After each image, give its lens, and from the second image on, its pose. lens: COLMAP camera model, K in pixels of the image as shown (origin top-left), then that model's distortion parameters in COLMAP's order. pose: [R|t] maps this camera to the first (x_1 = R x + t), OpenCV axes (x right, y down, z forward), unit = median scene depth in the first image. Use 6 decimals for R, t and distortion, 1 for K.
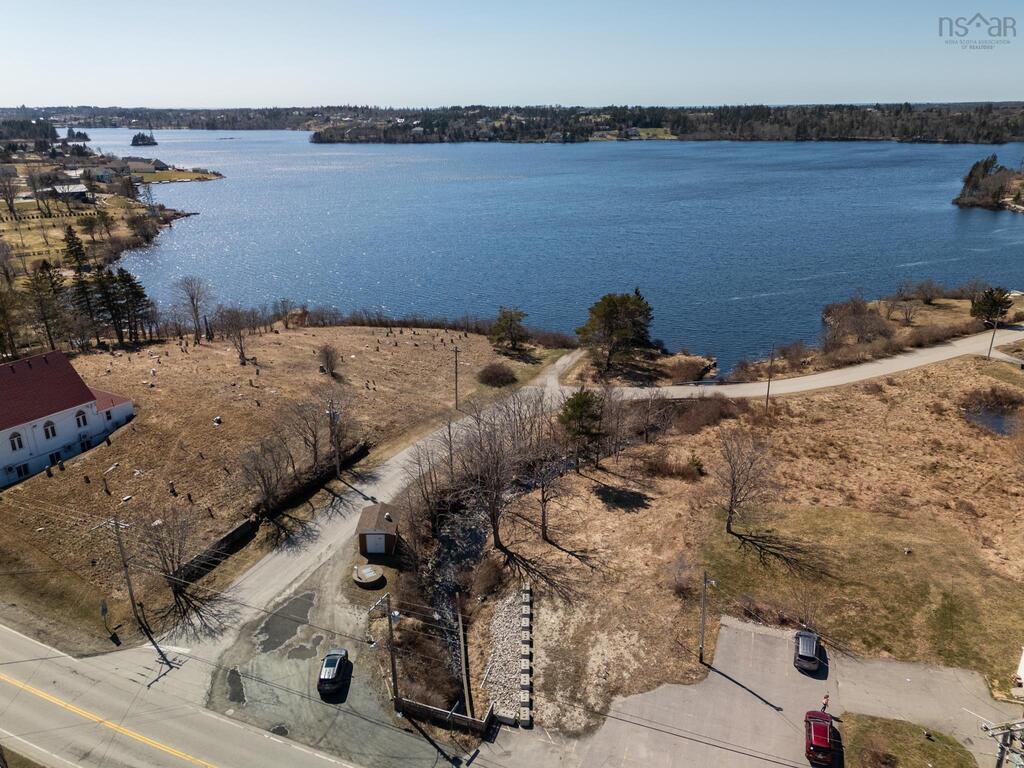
lens RADIAL K [[747.5, 0, 512.0], [0, 747.5, 384.0], [0, 0, 1]] dist [0.088457, -0.077085]
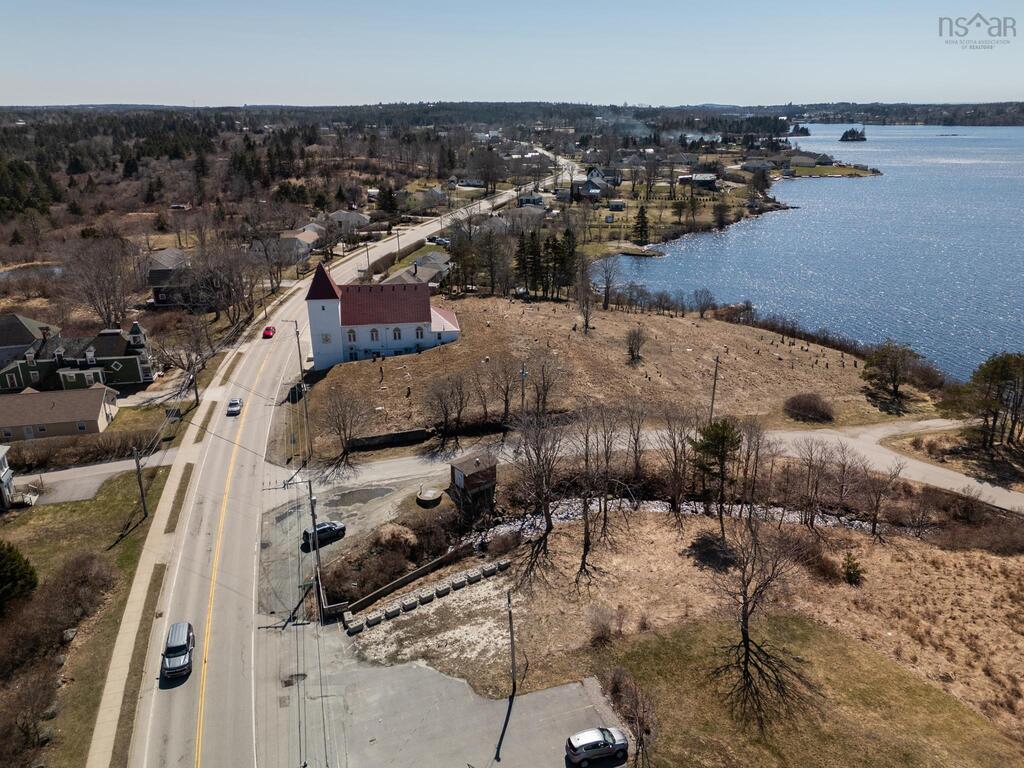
lens RADIAL K [[747.5, 0, 512.0], [0, 747.5, 384.0], [0, 0, 1]] dist [0.088457, -0.077085]
pose [[0.632628, 0.270177, -0.725800, 0.157358], [-0.266516, 0.955883, 0.123522, -0.022111], [0.727153, 0.115294, 0.676725, 0.058219]]
